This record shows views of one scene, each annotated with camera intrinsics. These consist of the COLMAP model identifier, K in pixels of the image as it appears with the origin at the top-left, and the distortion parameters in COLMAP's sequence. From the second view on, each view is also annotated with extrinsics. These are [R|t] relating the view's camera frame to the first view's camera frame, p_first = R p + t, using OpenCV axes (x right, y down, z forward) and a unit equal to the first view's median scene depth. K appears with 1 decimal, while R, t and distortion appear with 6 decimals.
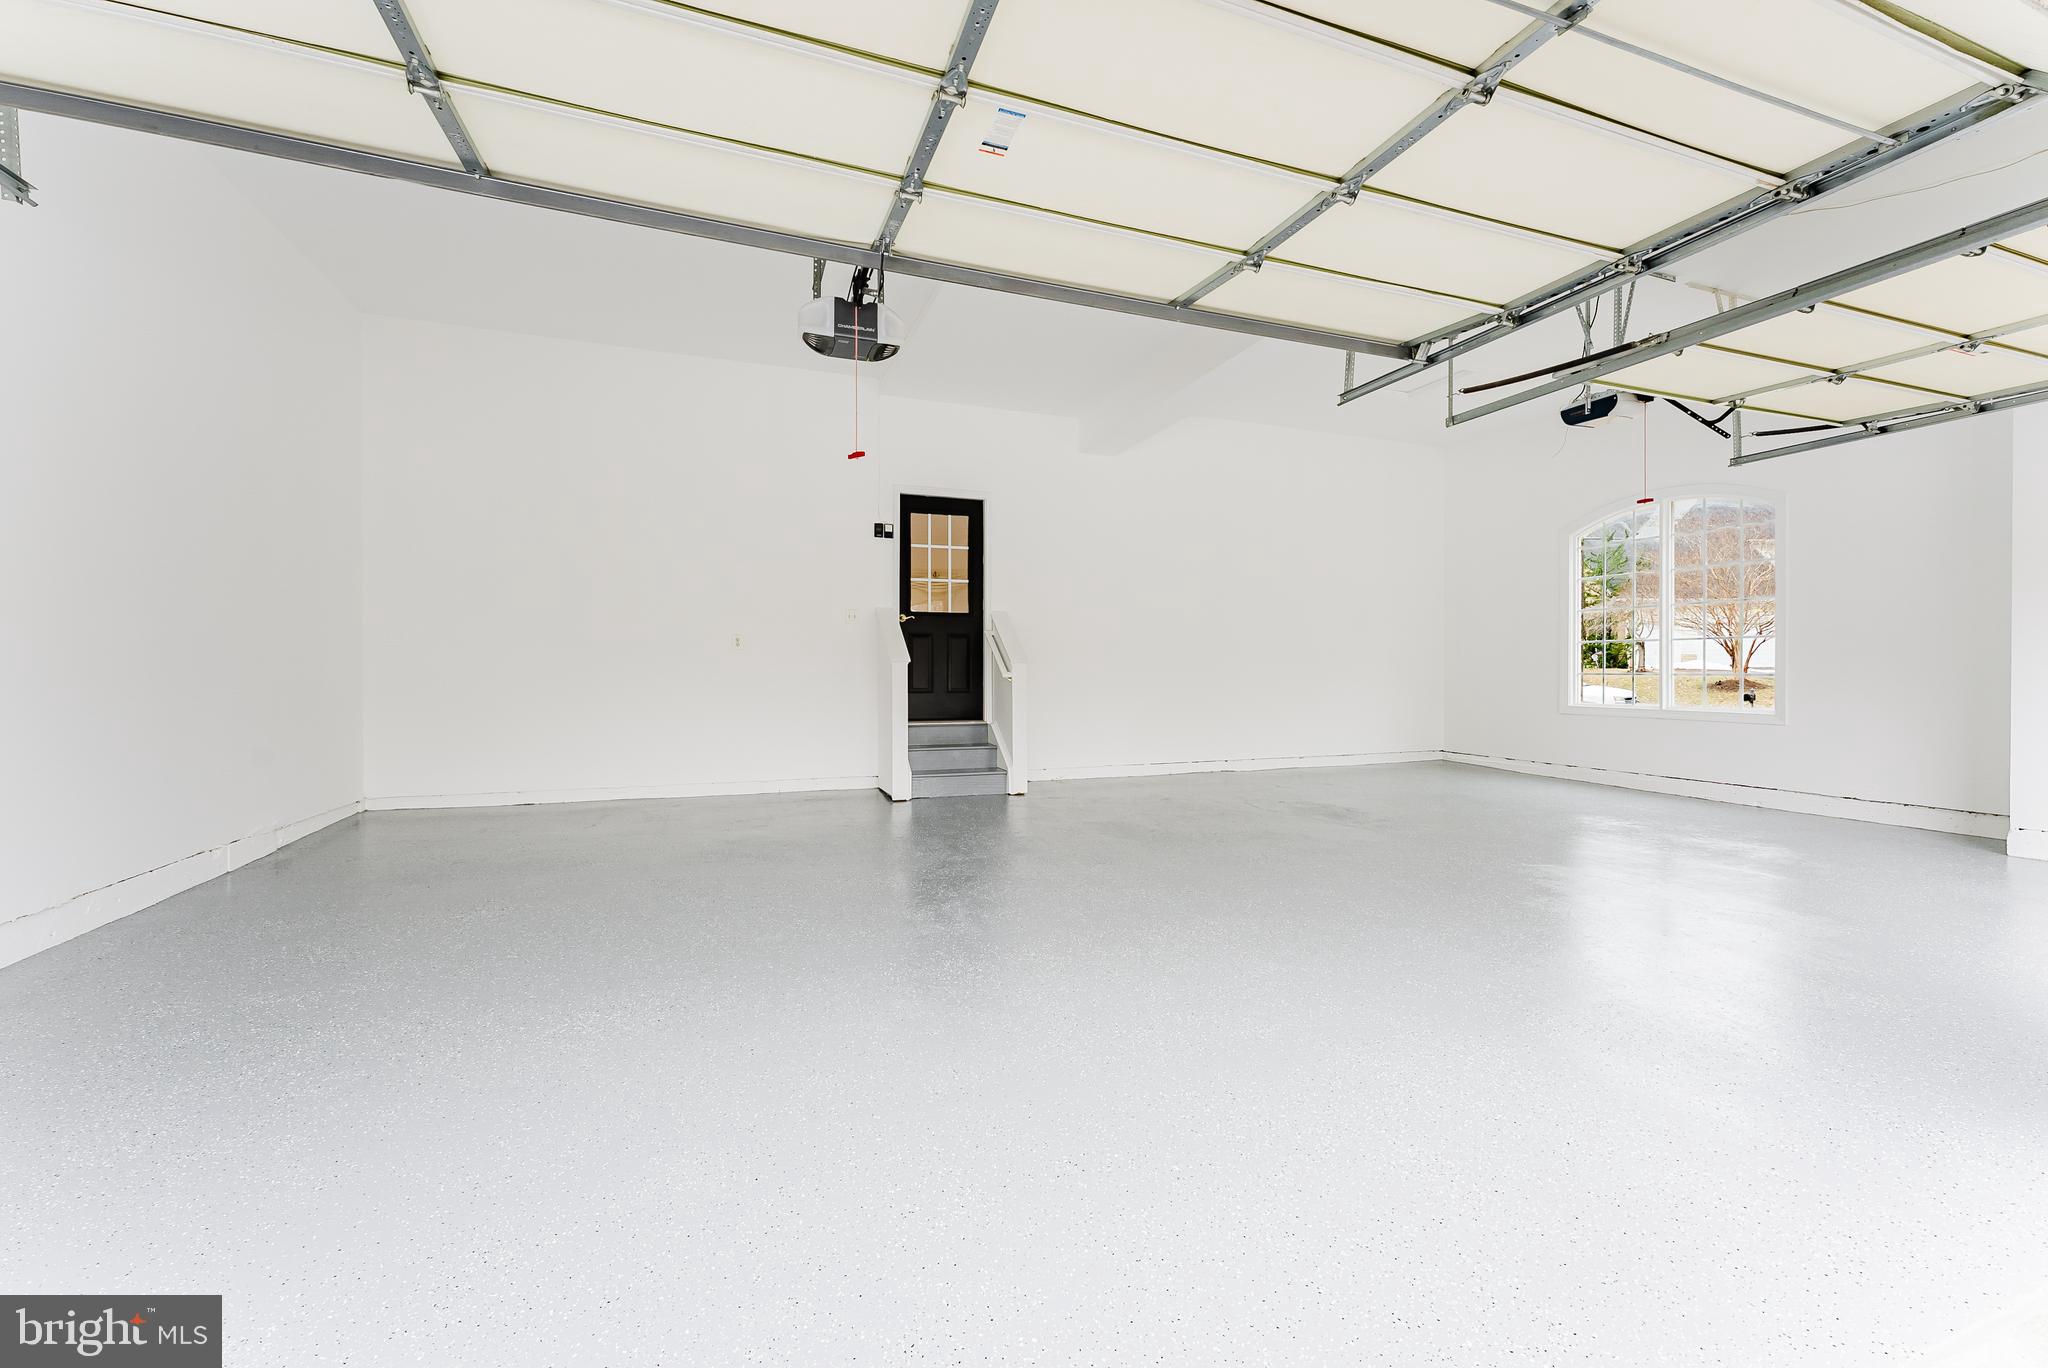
lens RADIAL K [[822.3, 0, 1026.6], [0, 822.3, 676.5], [0, 0, 1]] dist [-0.002269, -0.000110]
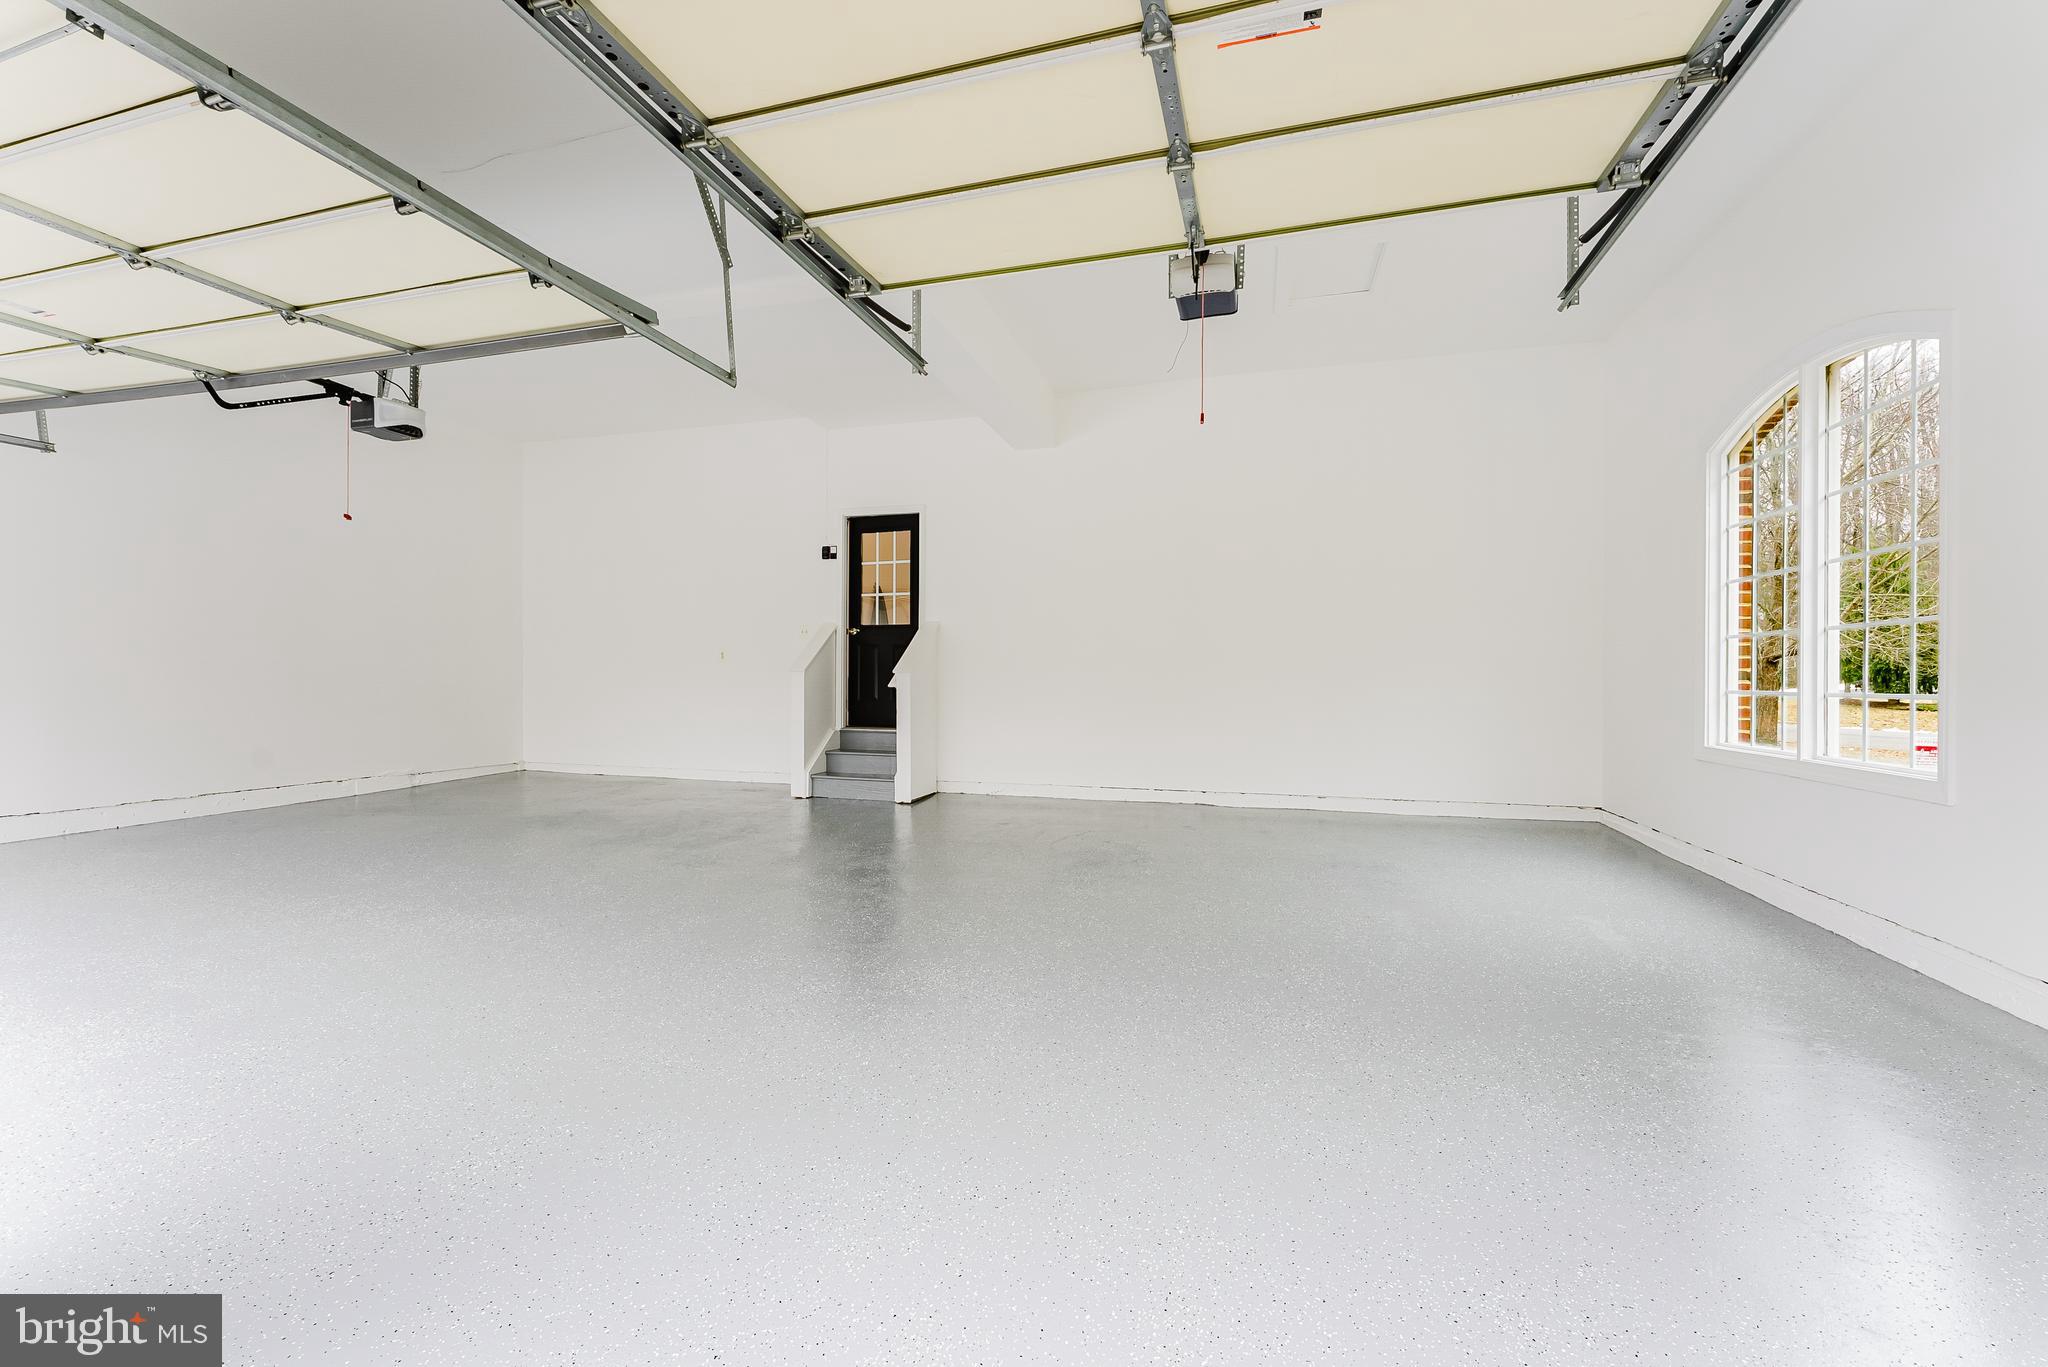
lens RADIAL K [[822.3, 0, 1026.4], [0, 822.3, 678.6], [0, 0, 1]] dist [-0.002269, -0.000110]
pose [[0.806346, 0.004828, -0.591424, 0.667311], [-0.010366, 0.999928, -0.005970, -0.004963], [0.591353, 0.010944, 0.806339, 0.260420]]
